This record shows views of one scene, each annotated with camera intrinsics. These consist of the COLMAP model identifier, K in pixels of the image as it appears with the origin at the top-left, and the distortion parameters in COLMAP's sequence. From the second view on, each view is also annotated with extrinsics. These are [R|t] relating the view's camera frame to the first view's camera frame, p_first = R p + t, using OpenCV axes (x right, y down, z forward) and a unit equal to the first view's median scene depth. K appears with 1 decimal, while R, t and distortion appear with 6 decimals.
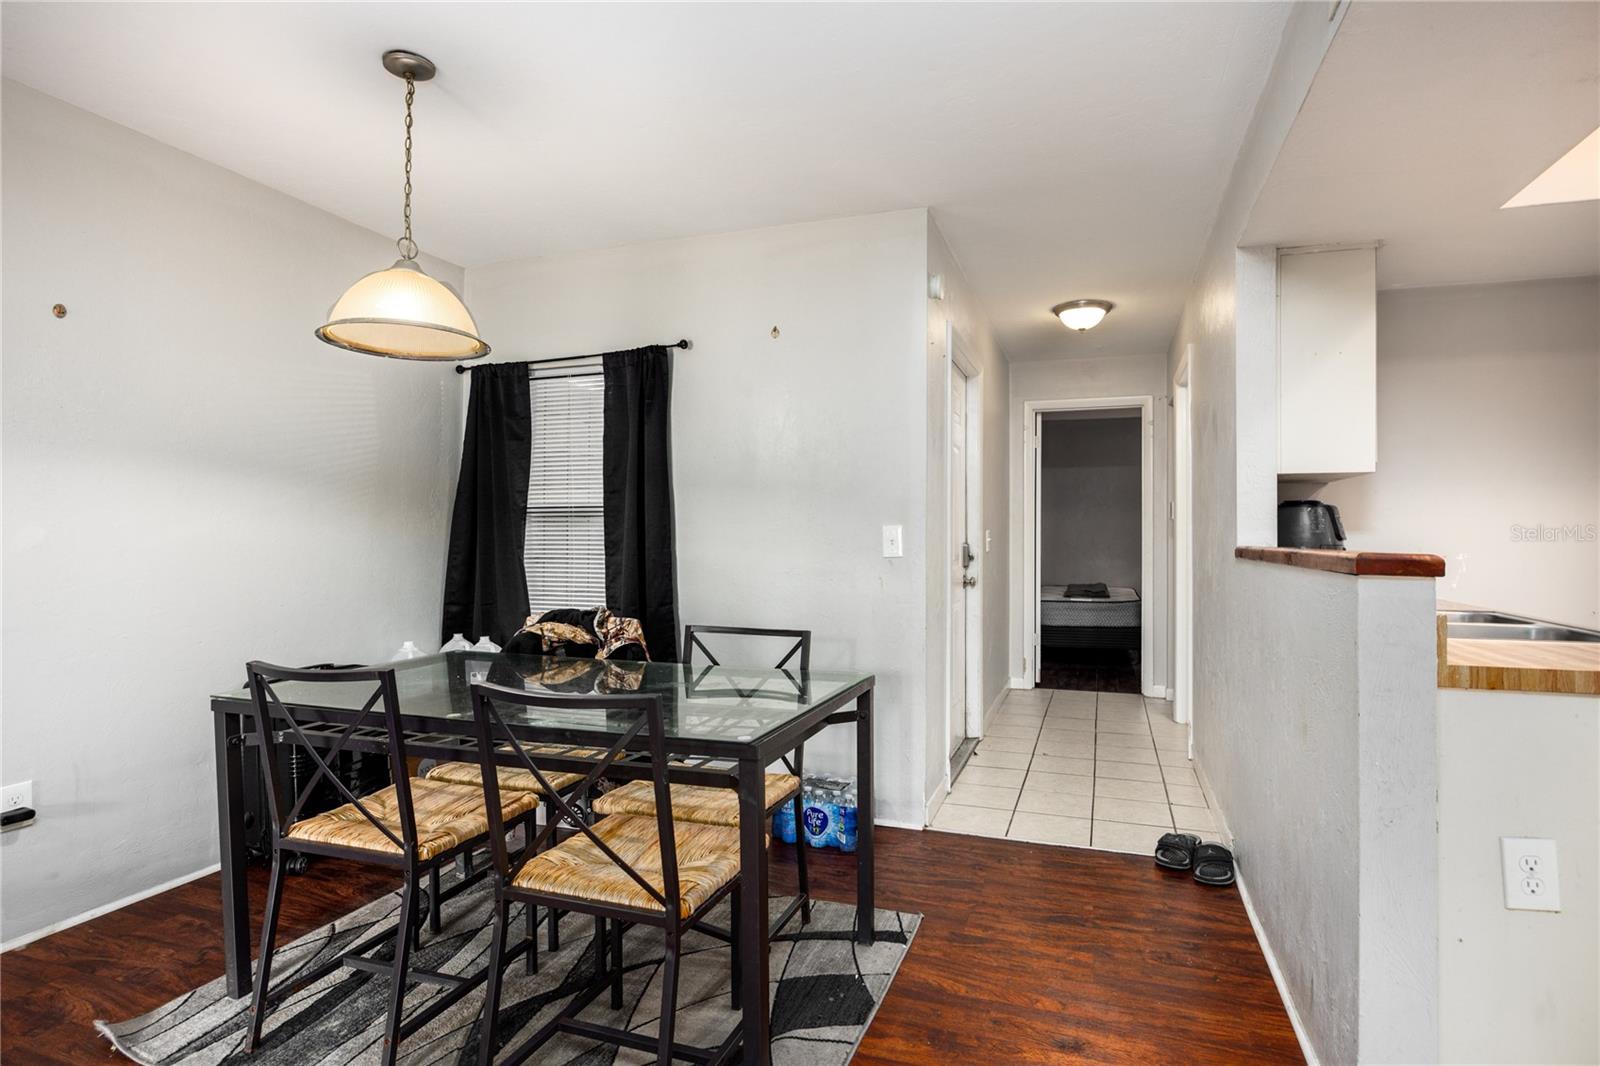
lens RADIAL K [[799.4, 0, 842.4], [0, 799.4, 526.5], [0, 0, 1]] dist [-0.004510, 0.000325]
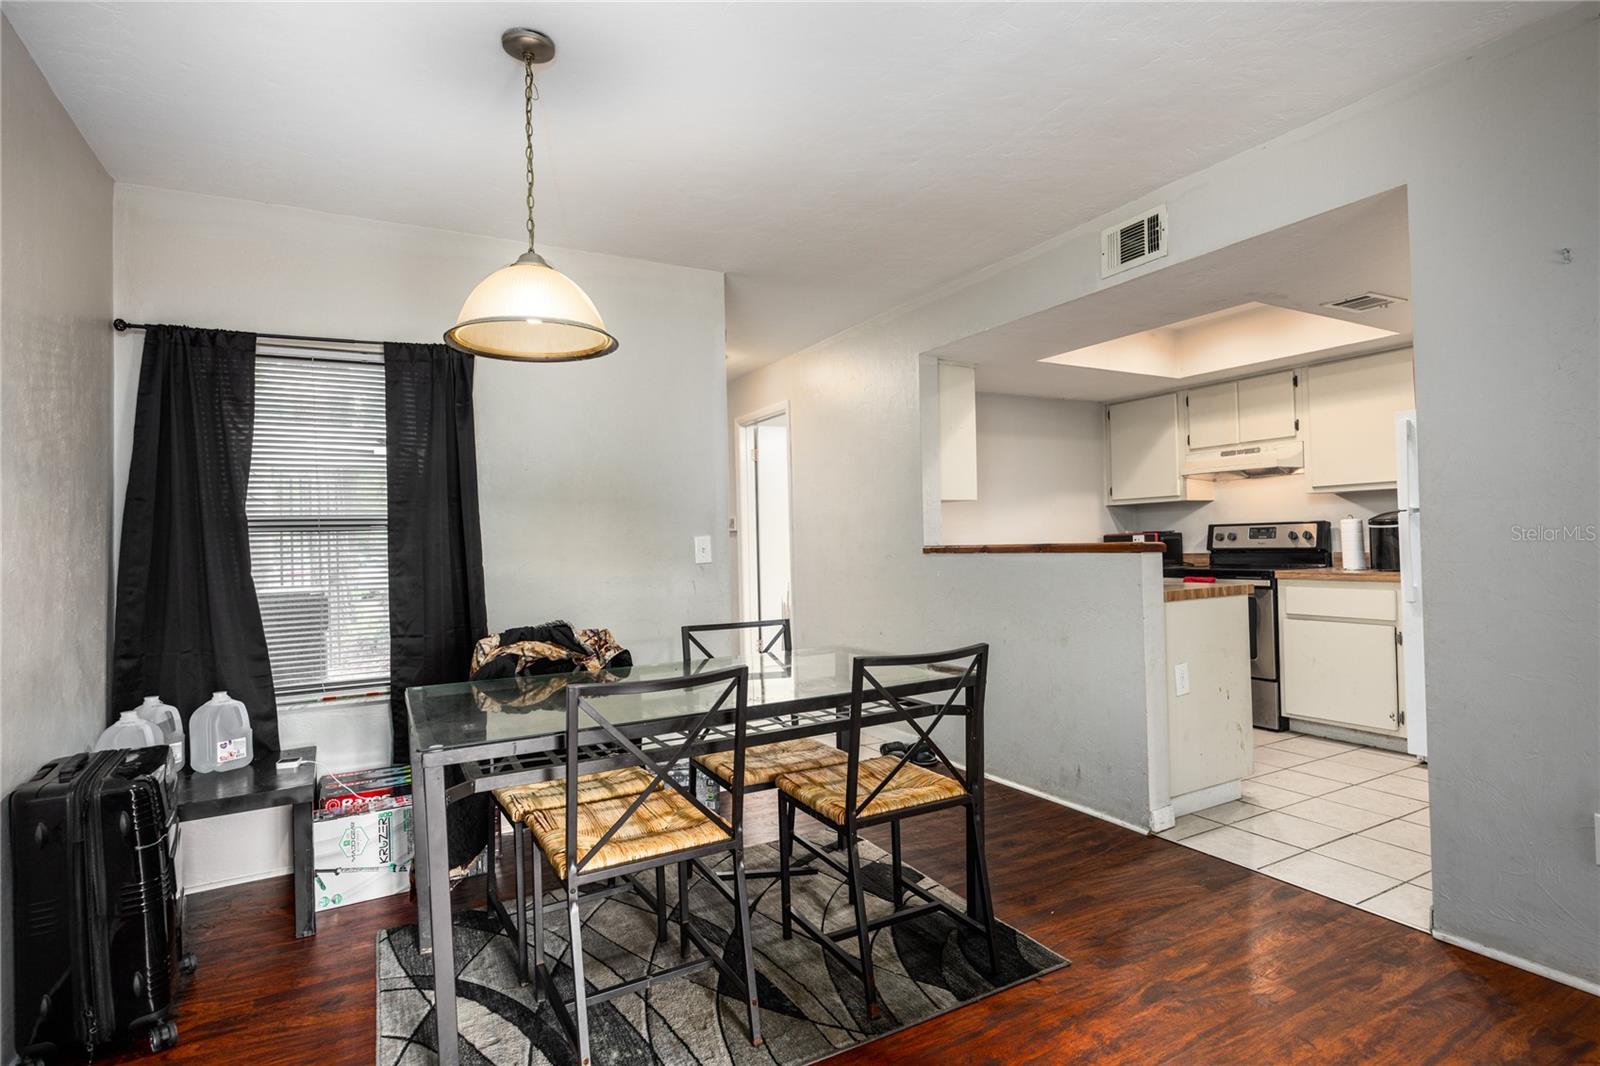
lens RADIAL K [[799.4, 0, 797.1], [0, 799.4, 526.2], [0, 0, 1]] dist [-0.004510, 0.000325]
pose [[0.685056, -0.004337, 0.728478, -0.746236], [0.017578, 0.999790, -0.010578, -0.000421], [-0.728278, 0.020052, 0.684988, 0.105864]]
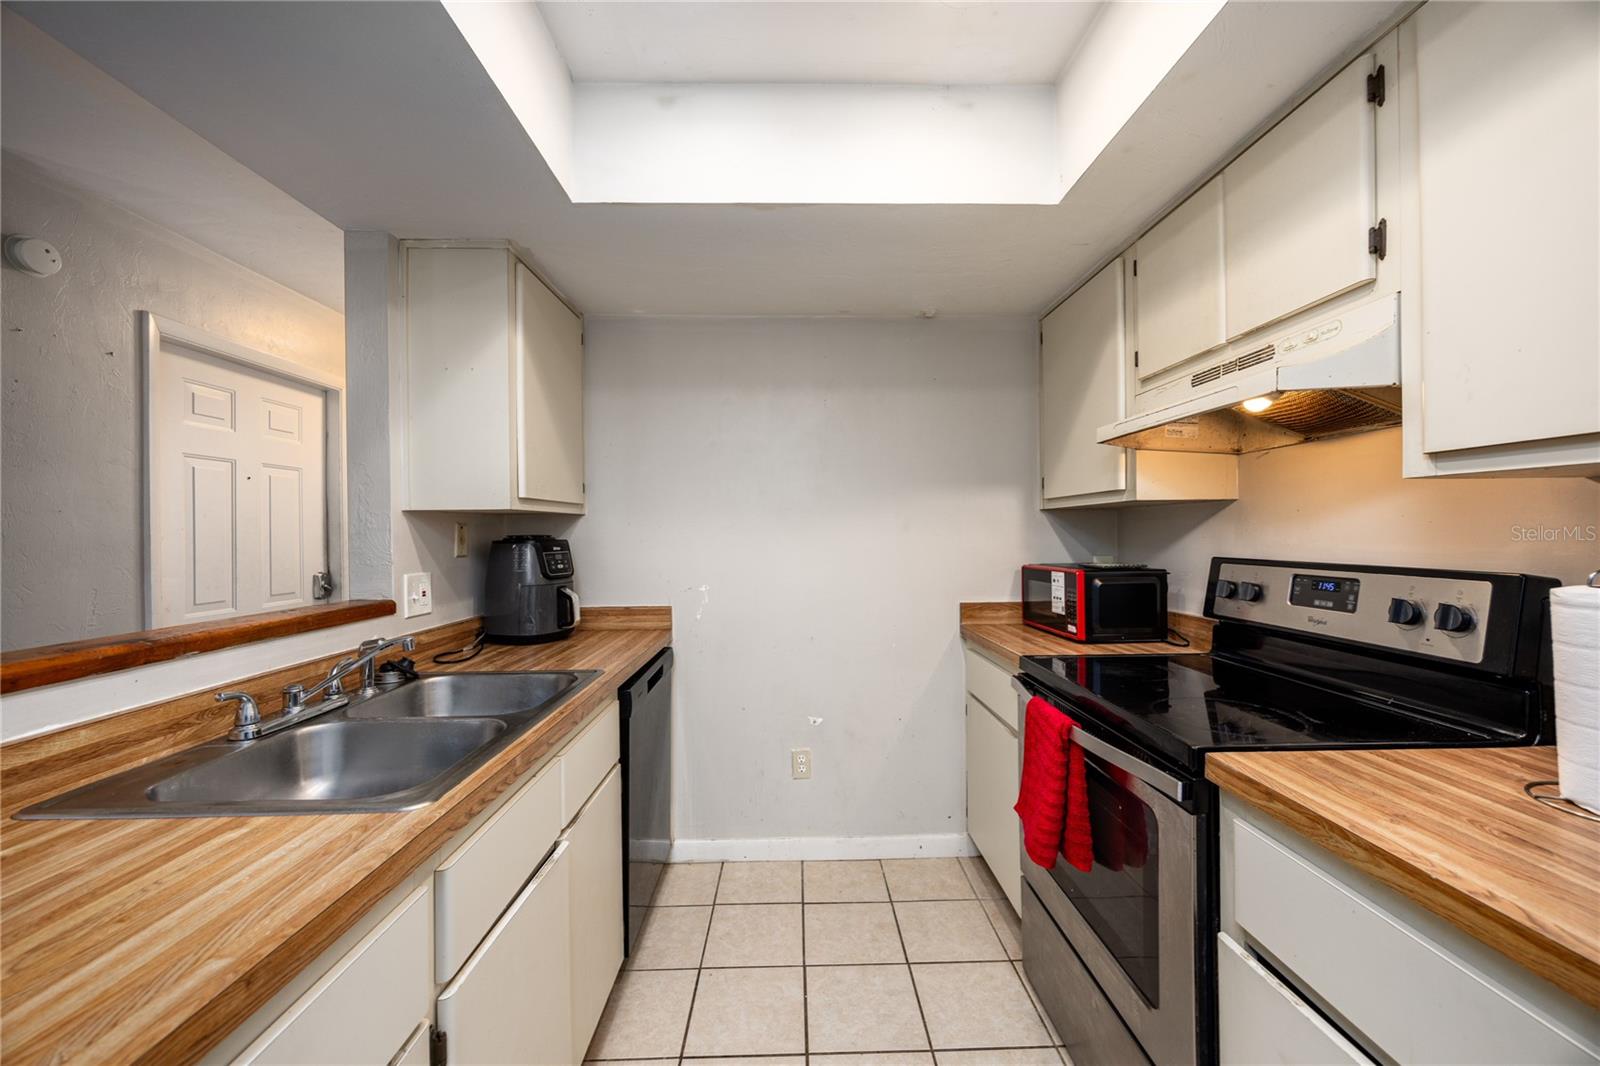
lens RADIAL K [[609.5, 0, 807.8], [0, 609.5, 532.1], [0, 0, 1]] dist [-0.009366, -0.000252]
pose [[0.941137, -0.014462, 0.337716, 0.696052], [0.011053, 0.999867, 0.012014, -0.043380], [-0.337845, -0.007574, 0.941171, 0.253139]]
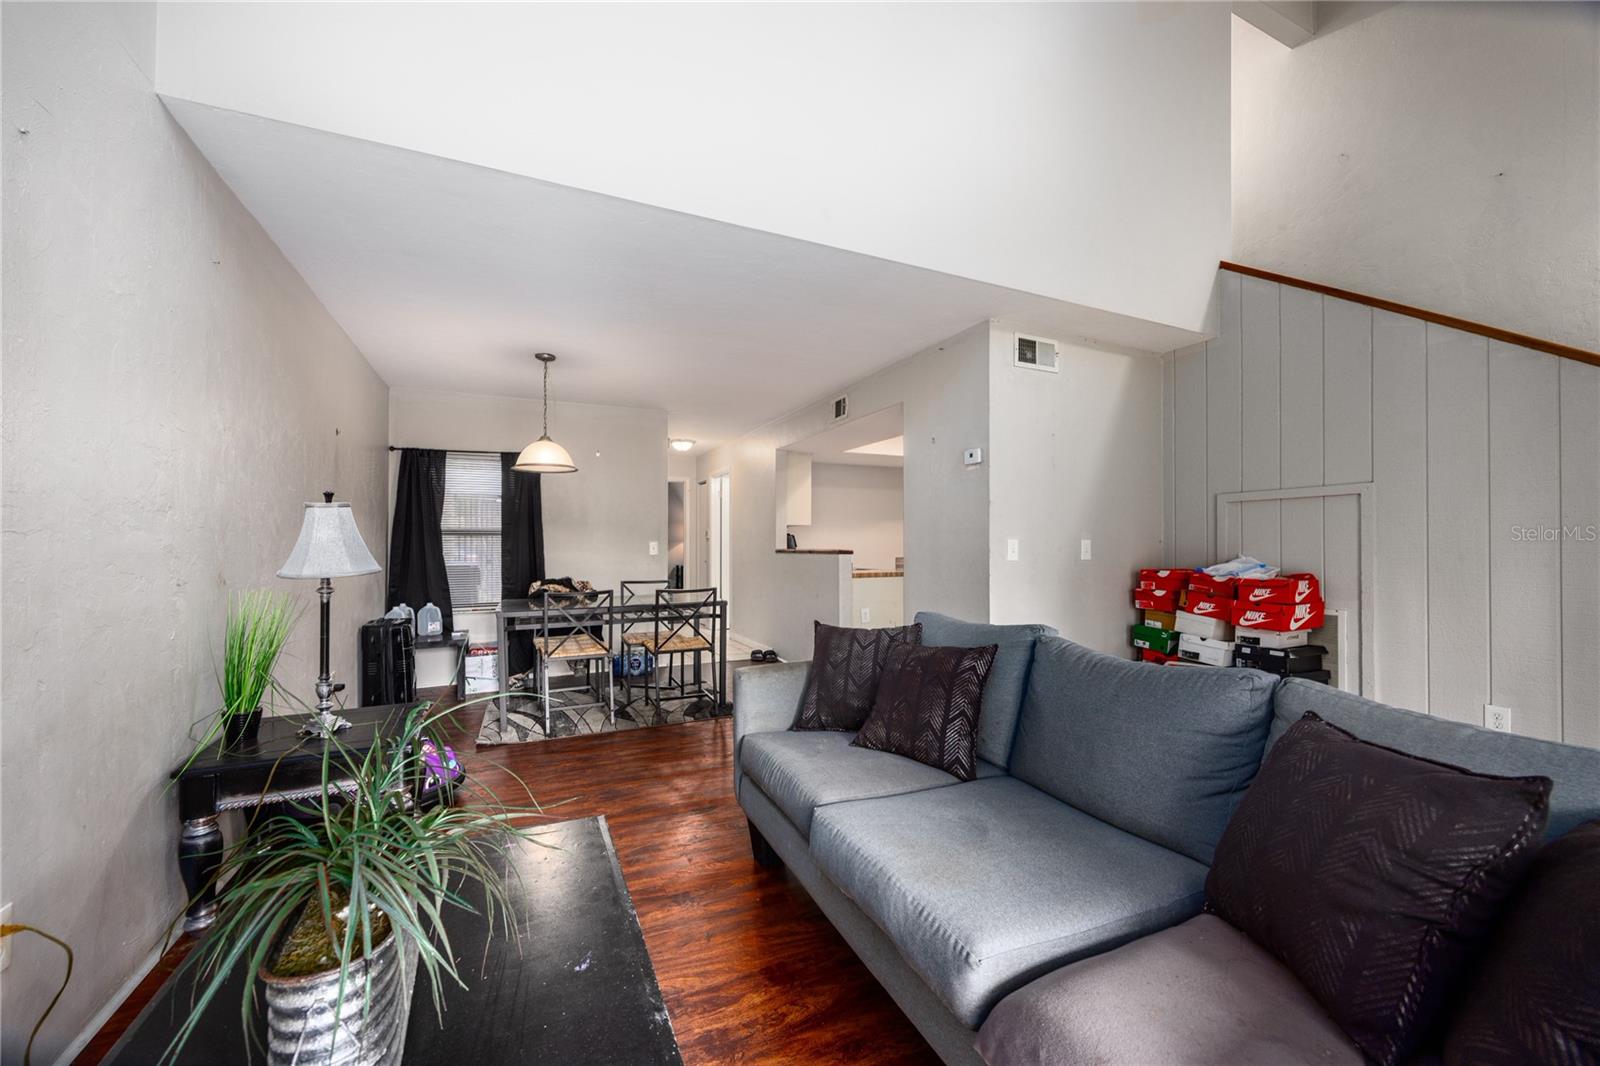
lens RADIAL K [[609.5, 0, 802.7], [0, 609.5, 537.0], [0, 0, 1]] dist [-0.009366, -0.000252]
pose [[0.732639, 0.005250, 0.680597, -0.916823], [-0.005282, 0.999984, -0.002028, -0.014175], [-0.680597, -0.002110, 0.732655, -0.687912]]
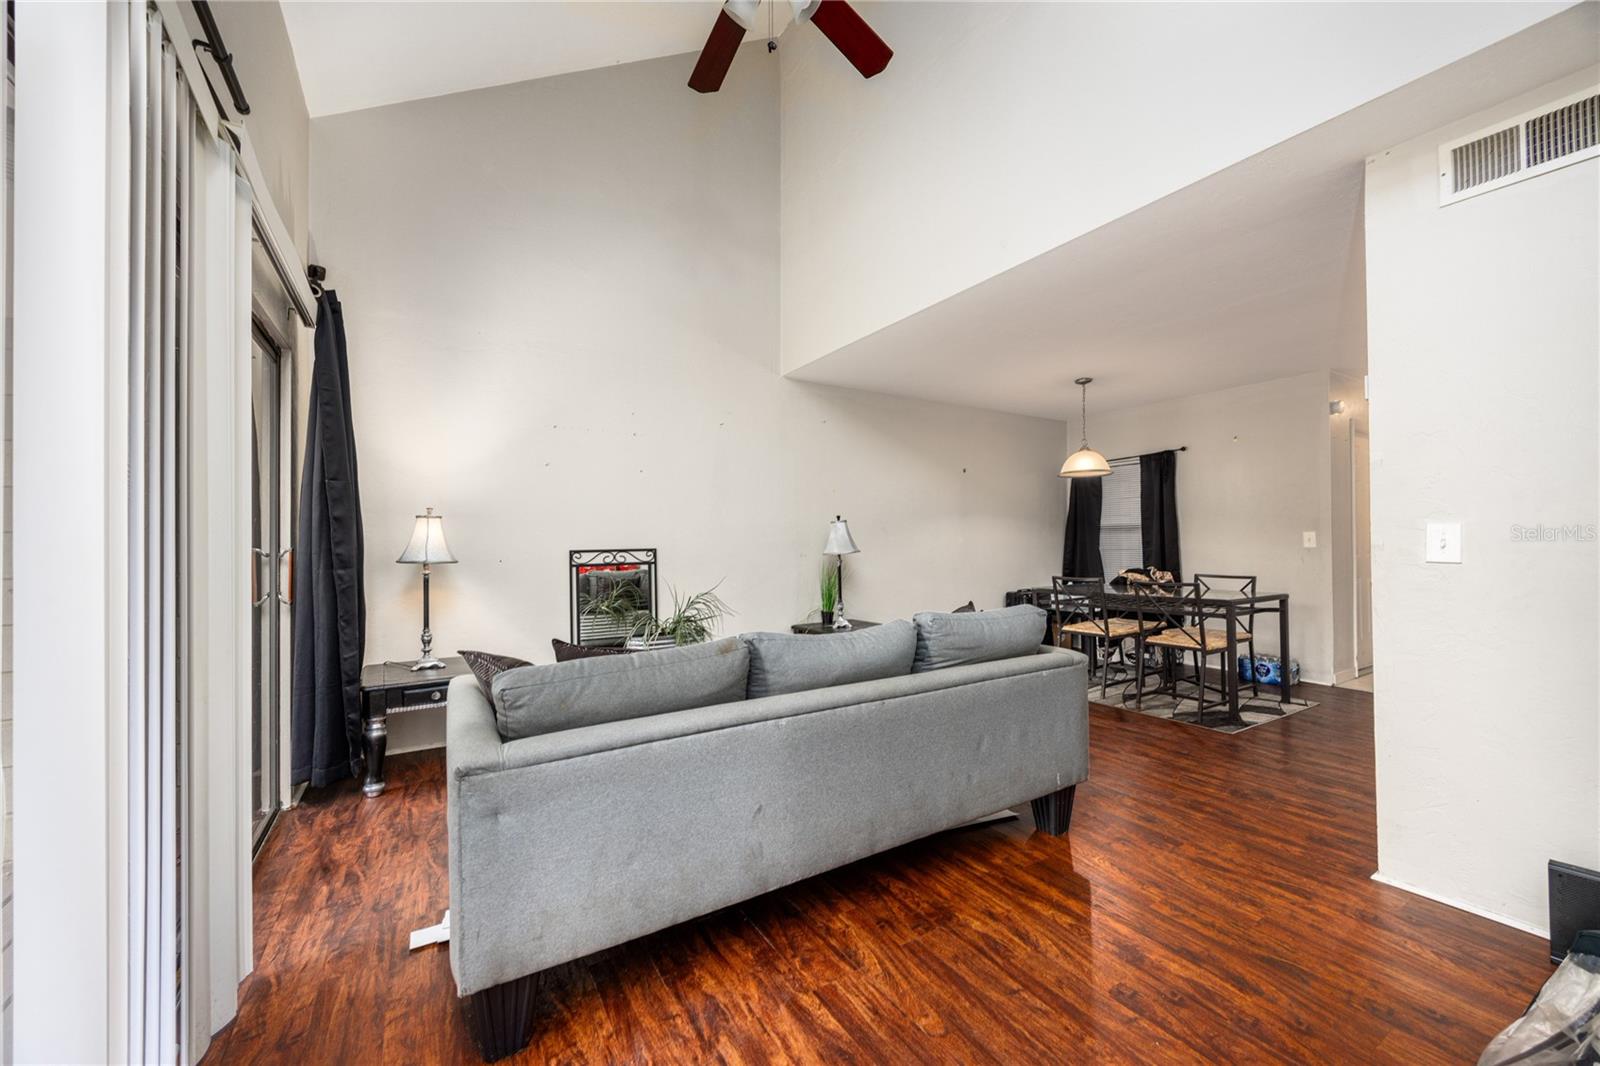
lens RADIAL K [[609.5, 0, 799.4], [0, 609.5, 536.7], [0, 0, 1]] dist [-0.009366, -0.000252]
pose [[0.760364, -0.015544, -0.649311, 0.082251], [0.019212, 0.999814, -0.001436, -0.011491], [0.649213, -0.011383, 0.760522, -1.043768]]
